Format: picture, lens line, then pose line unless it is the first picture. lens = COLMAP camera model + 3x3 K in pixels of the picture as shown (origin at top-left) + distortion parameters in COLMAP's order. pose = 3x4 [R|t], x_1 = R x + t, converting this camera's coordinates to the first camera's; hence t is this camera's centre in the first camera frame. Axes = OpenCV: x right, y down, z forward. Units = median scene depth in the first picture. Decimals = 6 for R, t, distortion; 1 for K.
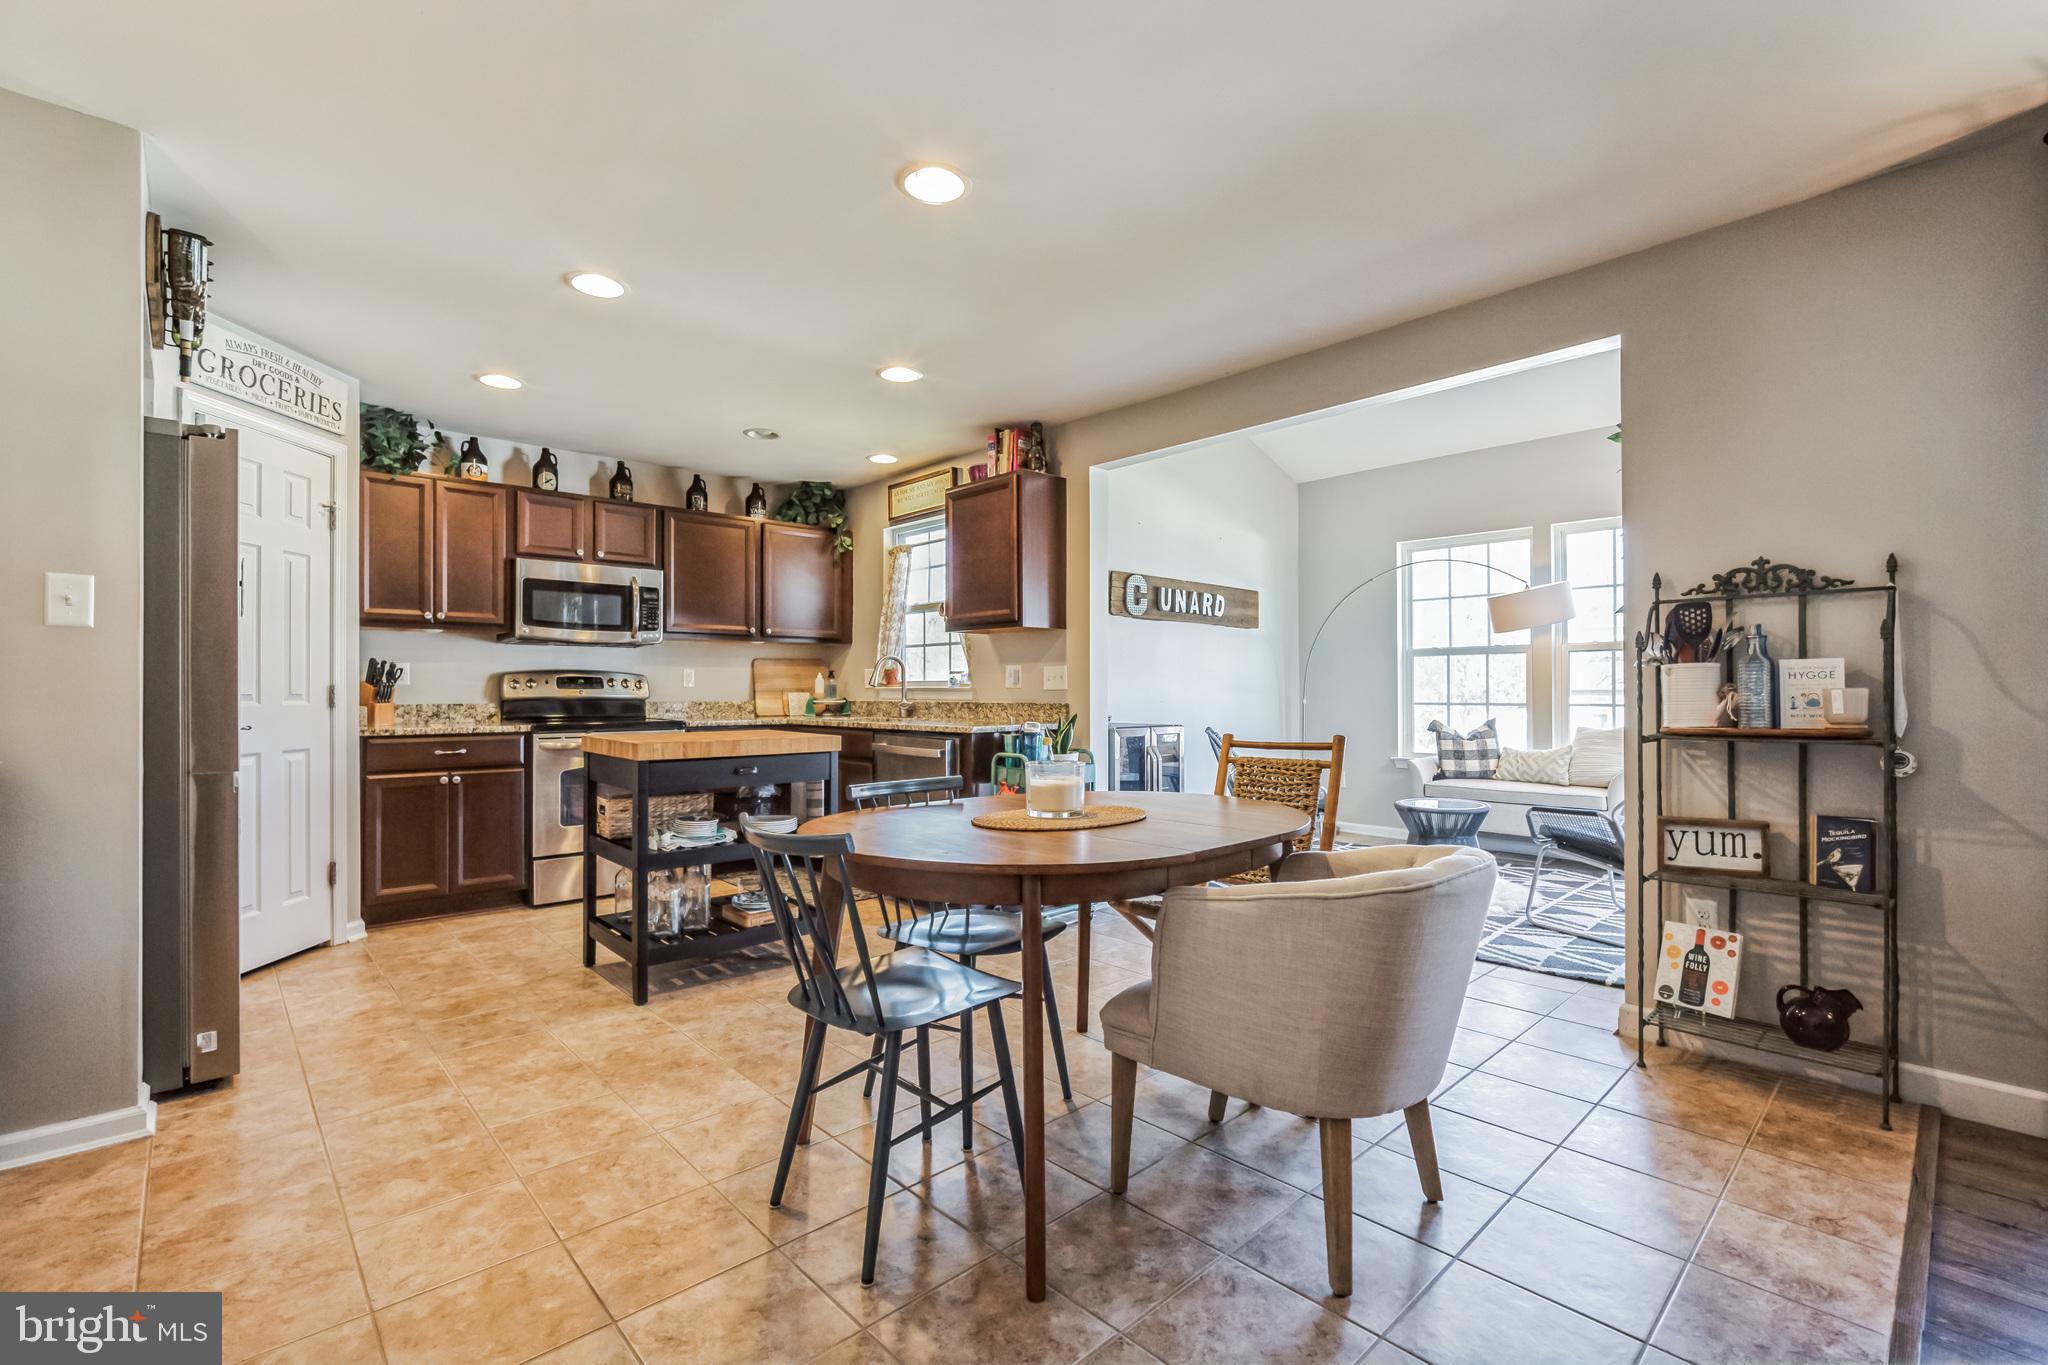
lens RADIAL K [[892.8, 0, 1026.4], [0, 892.8, 683.2], [0, 0, 1]] dist [-0.010749, 0.000421]
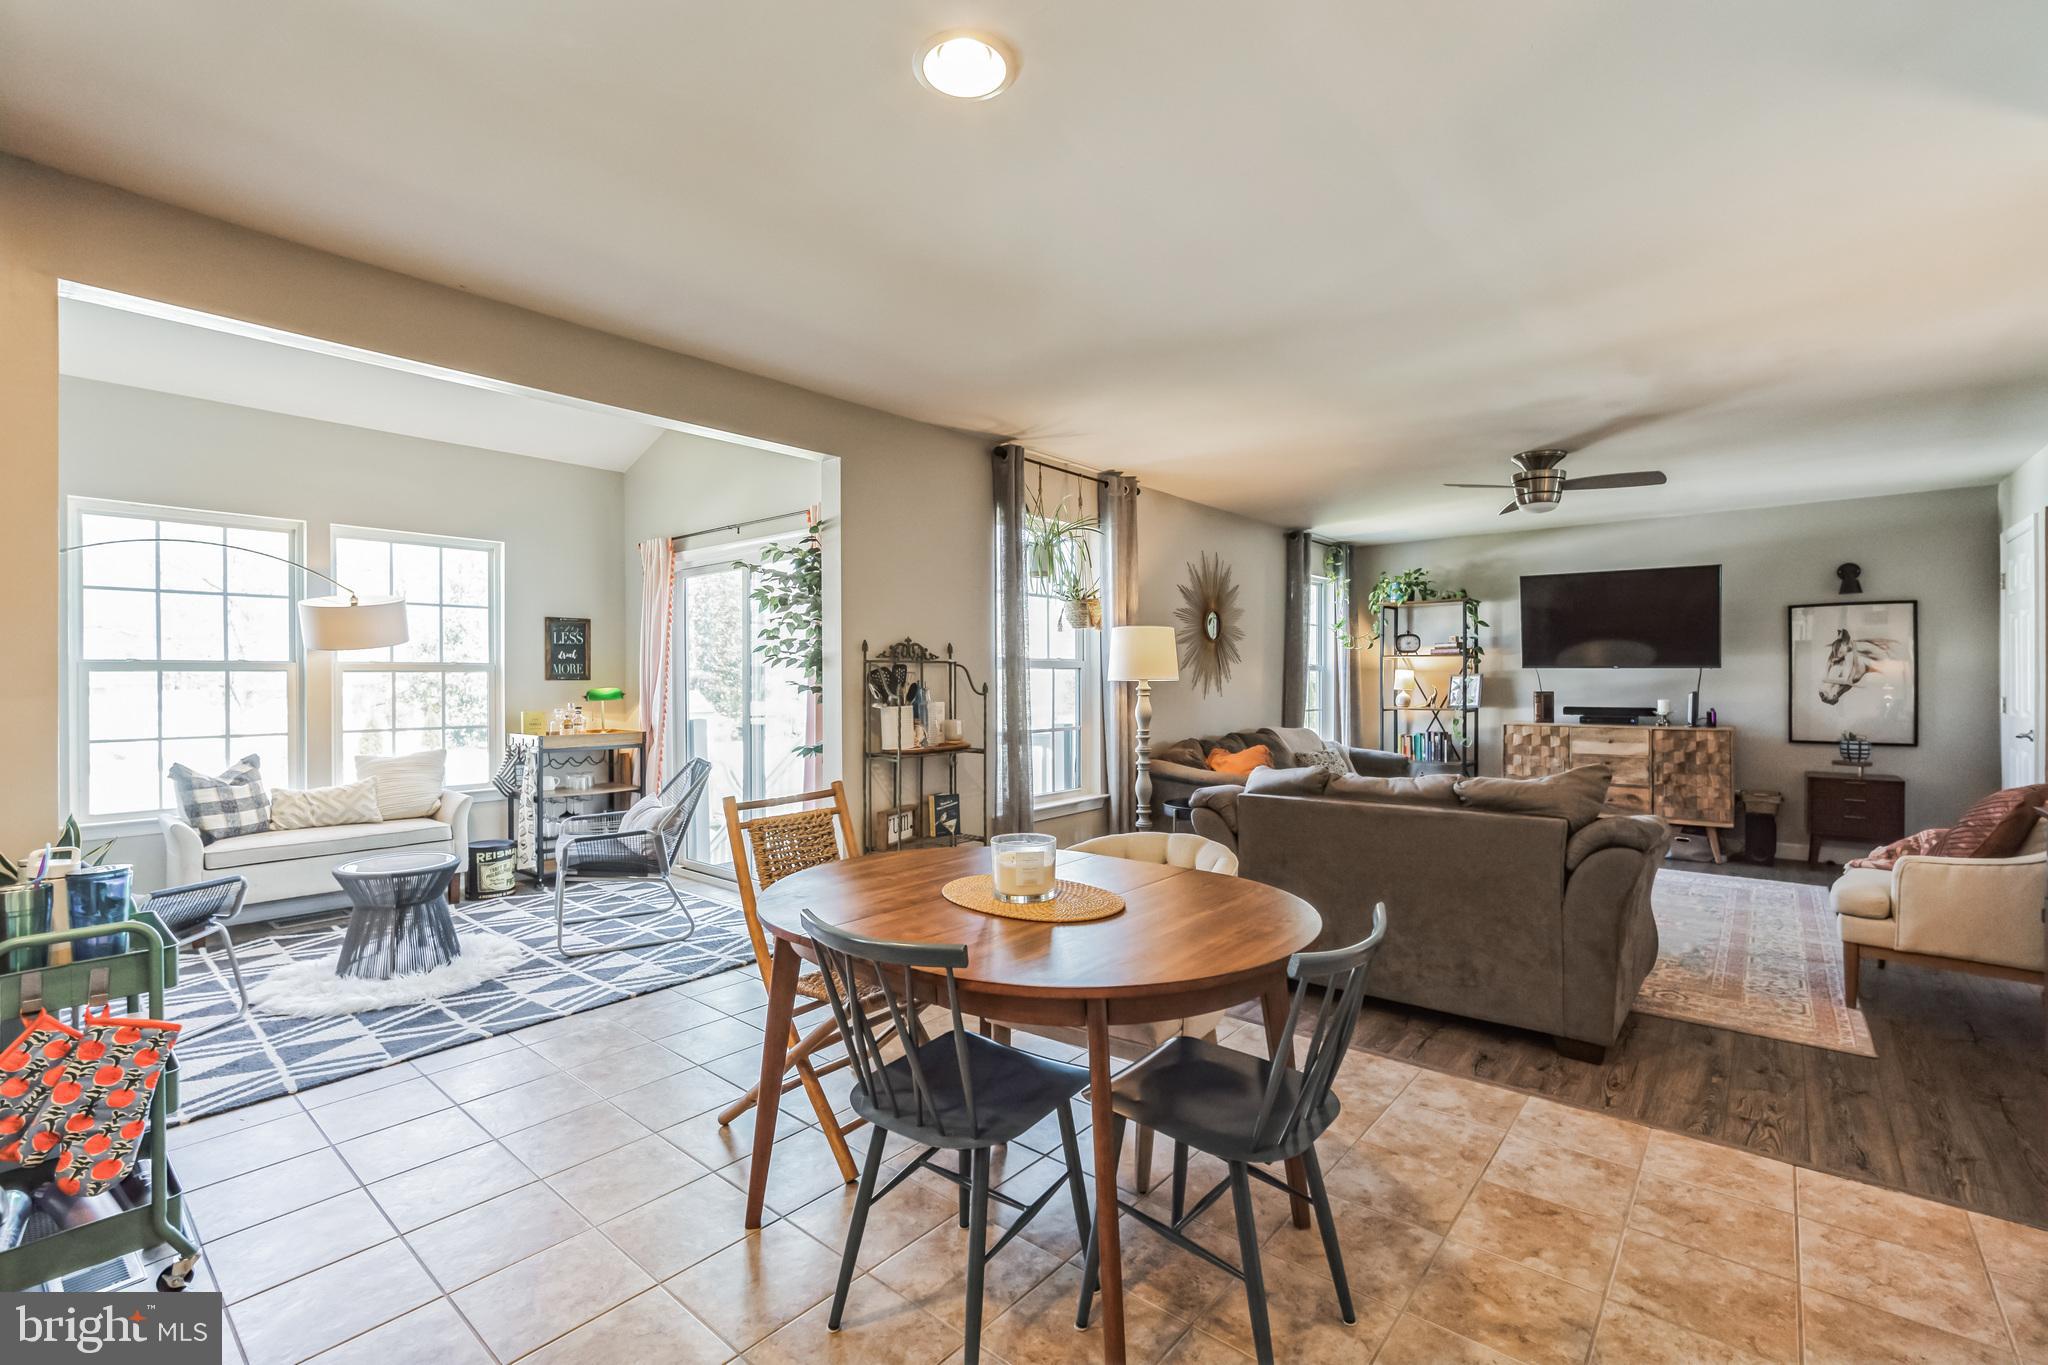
lens RADIAL K [[892.8, 0, 1026.5], [0, 892.8, 683.2], [0, 0, 1]] dist [-0.010749, 0.000421]
pose [[-0.112682, -0.001858, 0.993629, -0.537181], [-0.004364, 0.999990, 0.001375, -0.044029], [-0.993621, -0.004182, -0.112689, 0.675933]]
